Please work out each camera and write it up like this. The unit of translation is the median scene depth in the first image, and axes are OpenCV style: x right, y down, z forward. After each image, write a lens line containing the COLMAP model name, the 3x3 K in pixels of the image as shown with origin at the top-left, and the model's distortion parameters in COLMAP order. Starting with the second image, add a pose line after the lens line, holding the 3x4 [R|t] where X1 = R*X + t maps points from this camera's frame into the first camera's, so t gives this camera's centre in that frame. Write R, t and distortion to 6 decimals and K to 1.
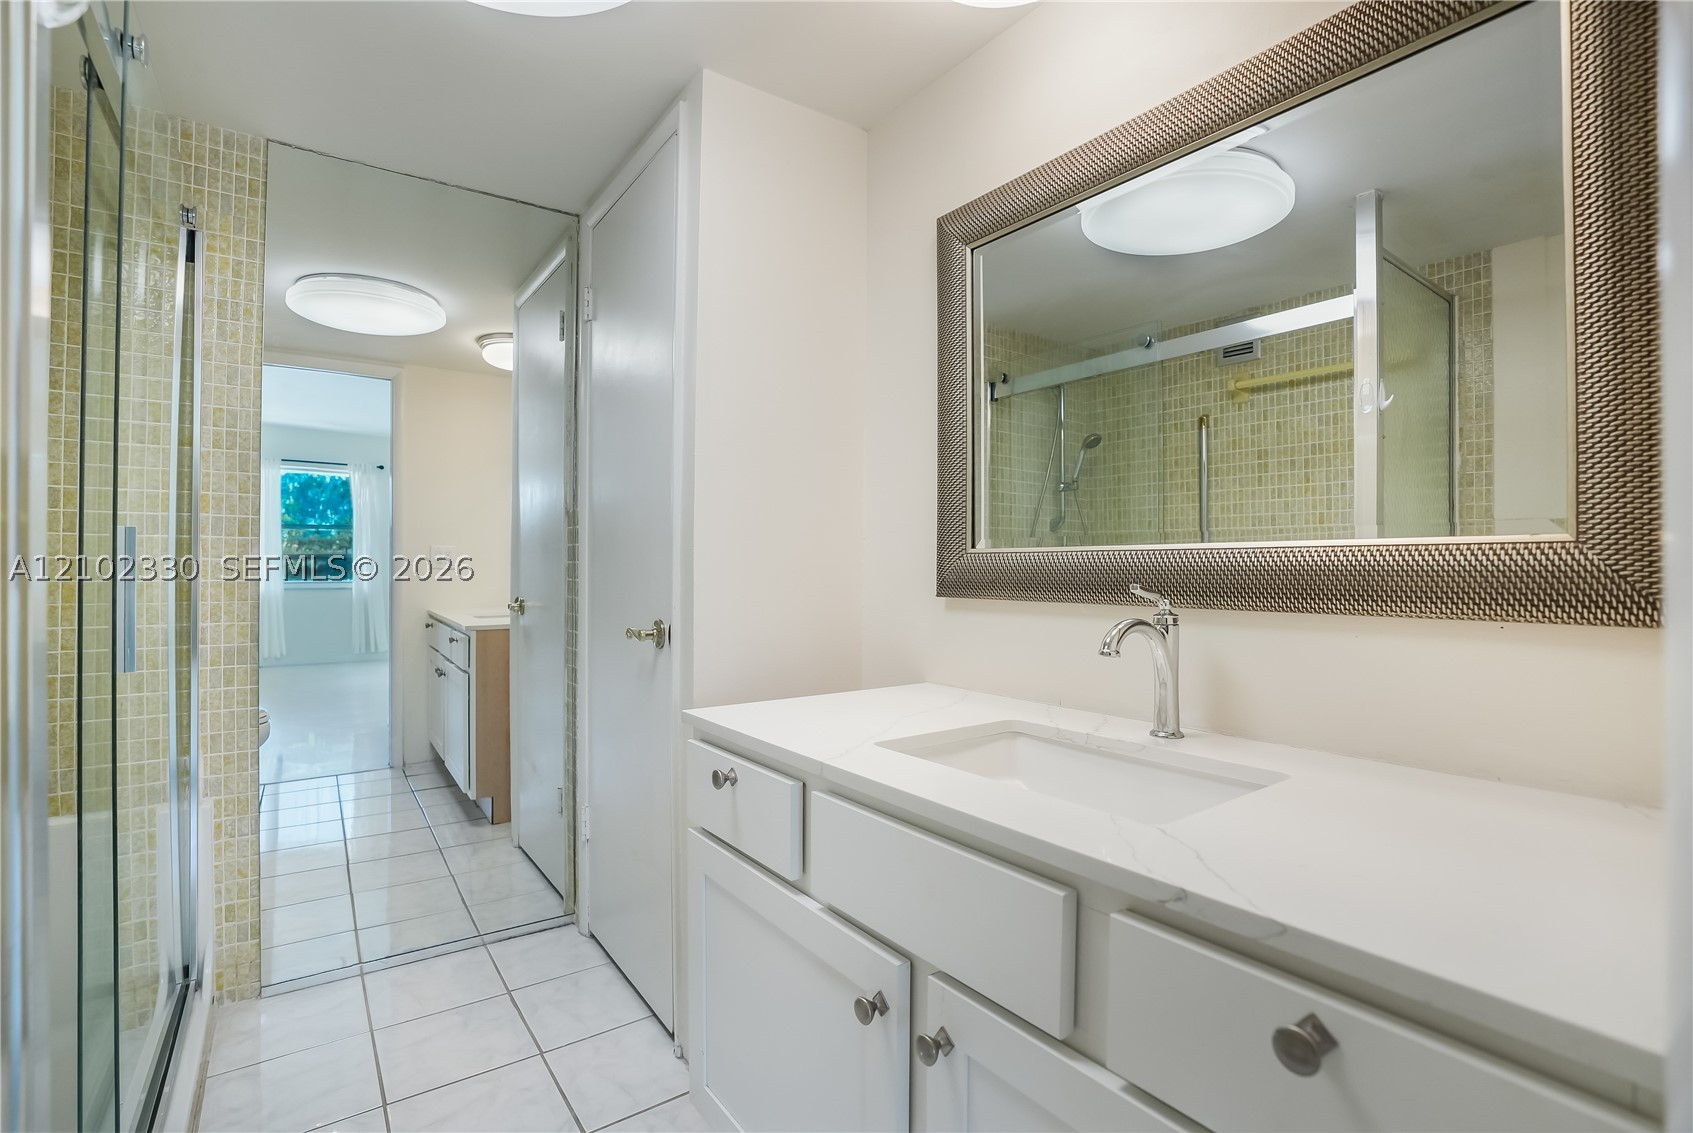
lens RADIAL K [[783.3, 0, 839.9], [0, 783.3, 561.1], [0, 0, 1]] dist [-0.069598, 0.028420]
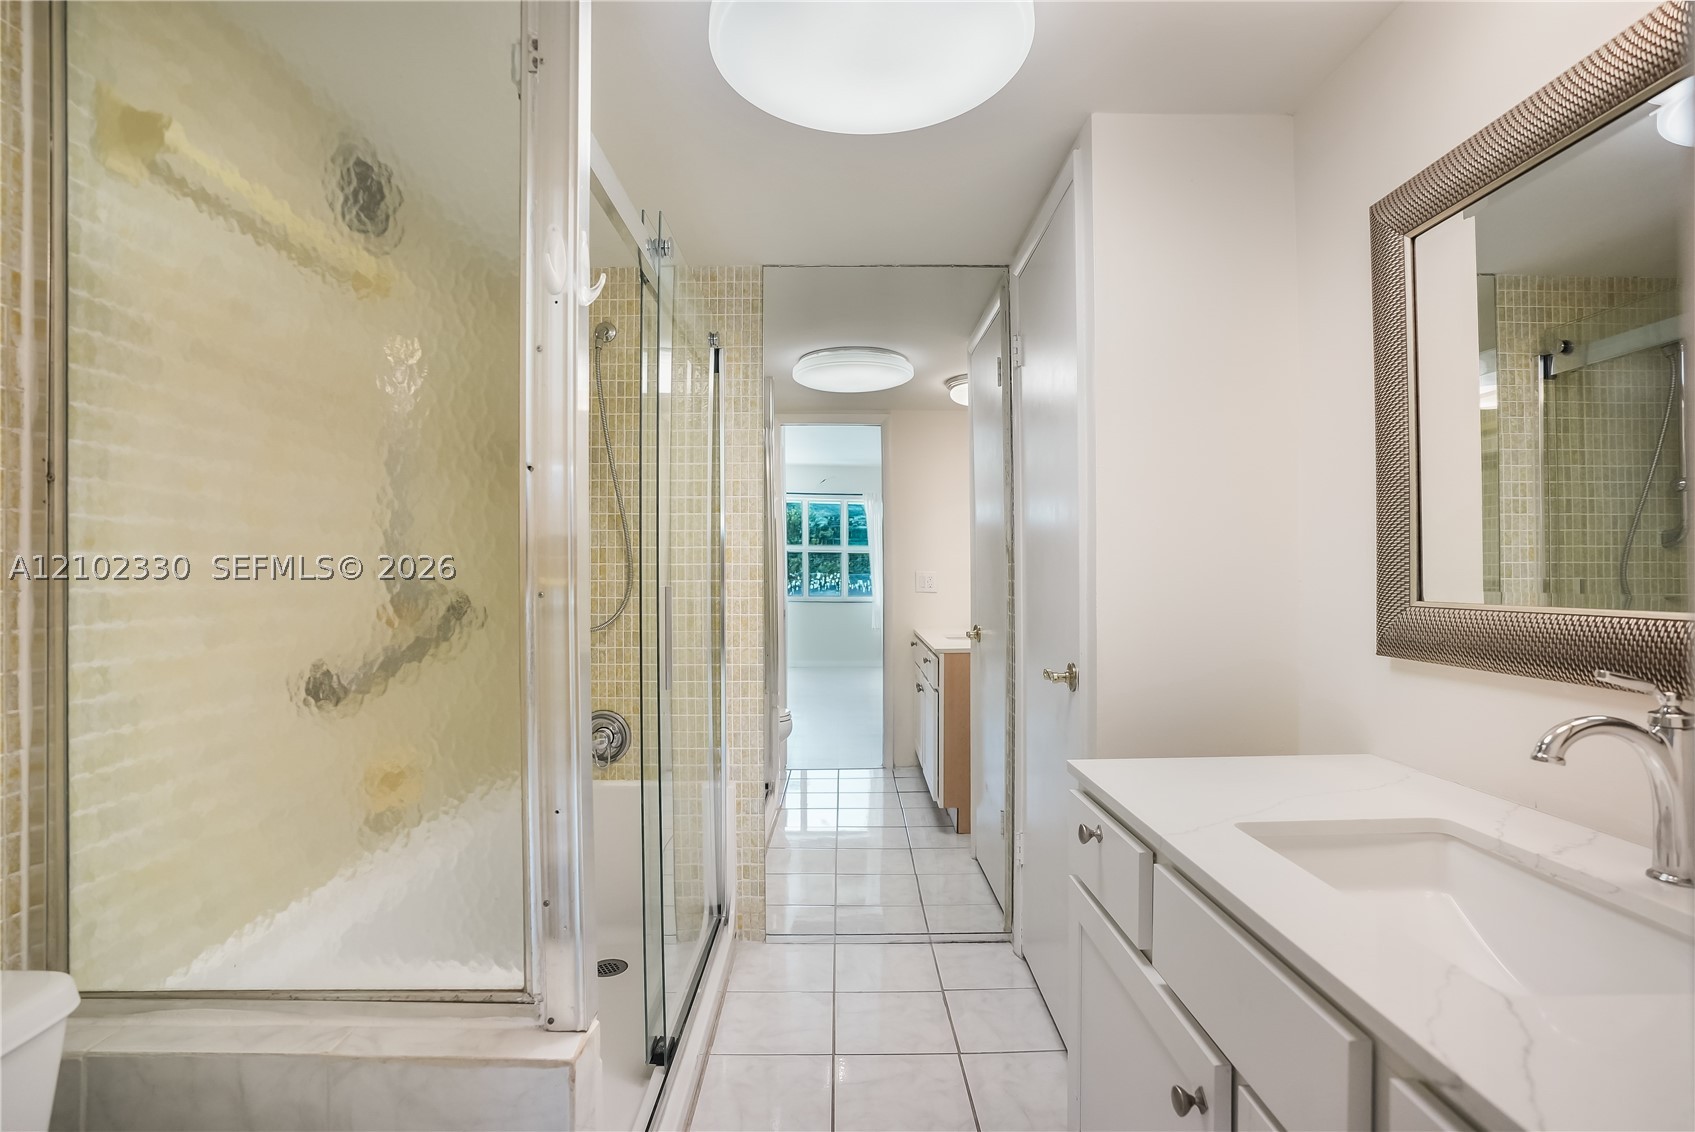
lens RADIAL K [[824.2, 0, 848.6], [0, 824.2, 563.0], [0, 0, 1]] dist [-0.066105, 0.028739]
pose [[0.815869, -0.012961, -0.578091, 0.149287], [0.011413, 0.999915, -0.006310, -0.051216], [0.578123, -0.001449, 0.815948, -0.039585]]
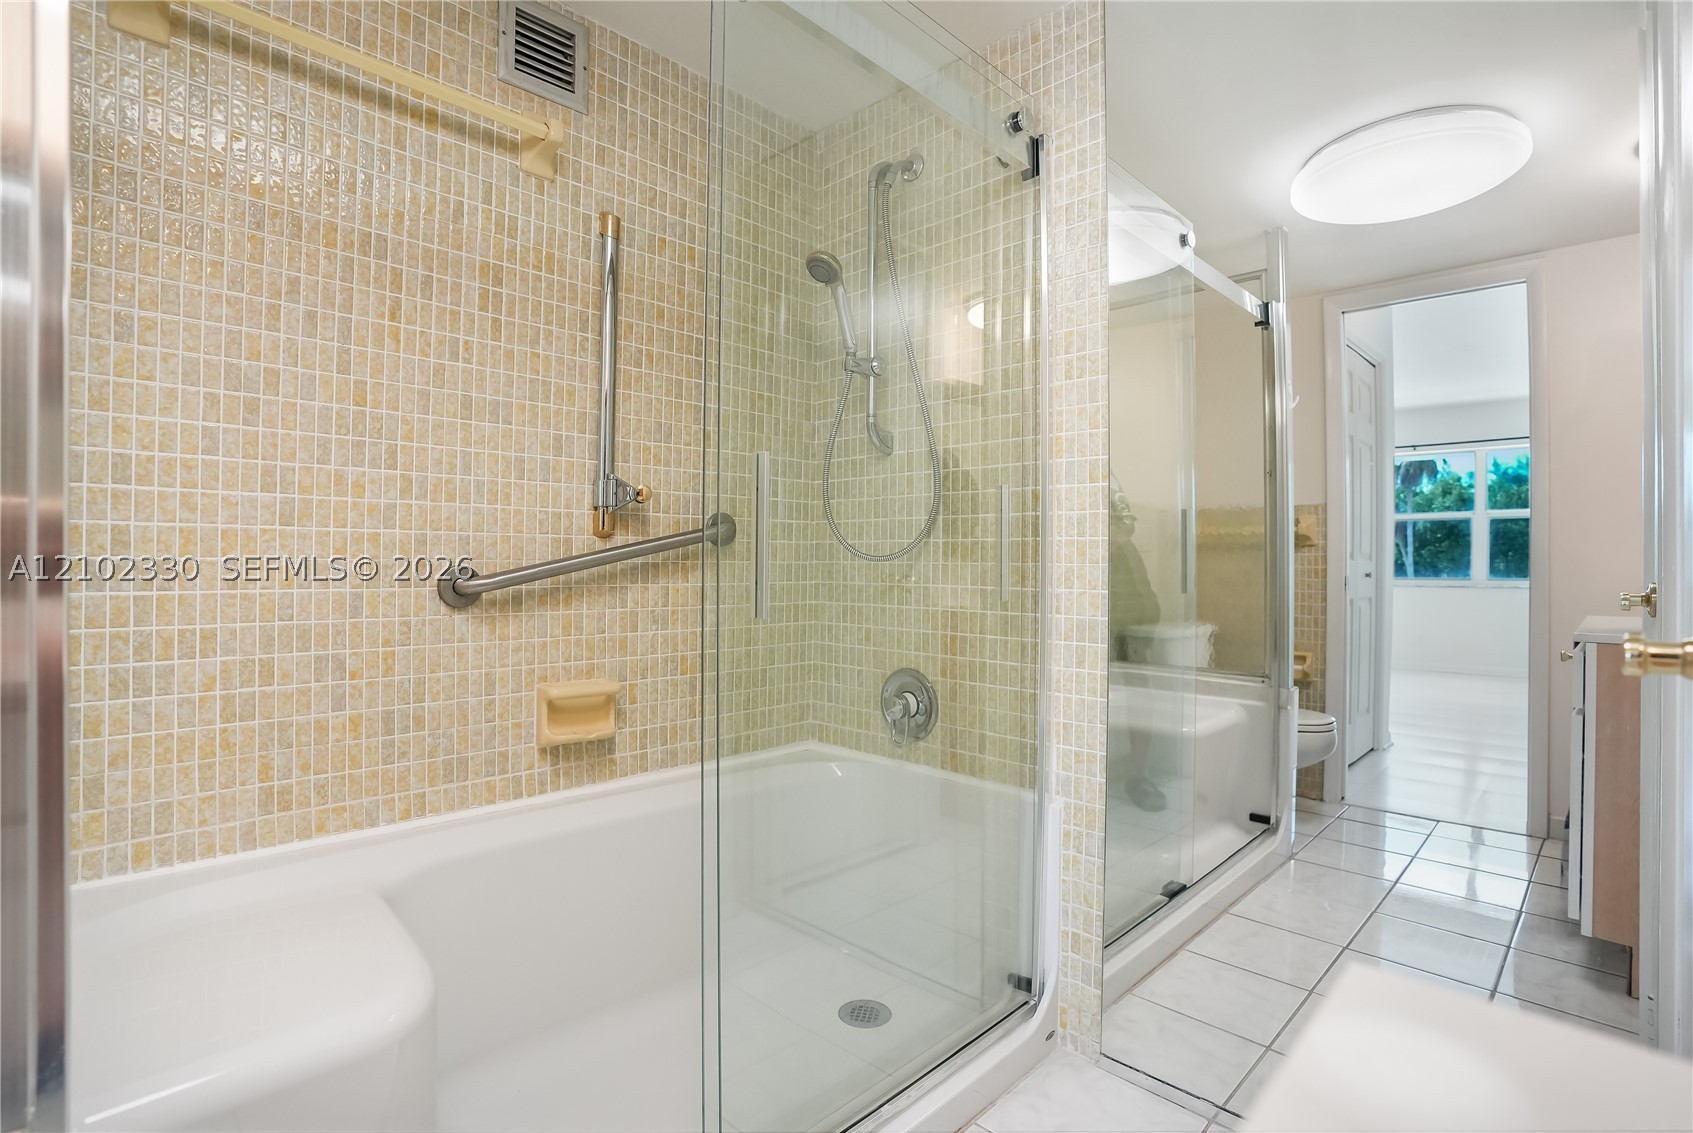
lens RADIAL K [[783.3, 0, 839.9], [0, 783.3, 561.1], [0, 0, 1]] dist [-0.069598, 0.028420]
pose [[0.191172, -0.007182, -0.981530, -0.034388], [-0.001703, 0.999969, -0.007649, 0.057902], [0.981555, 0.003134, 0.191154, 0.590207]]
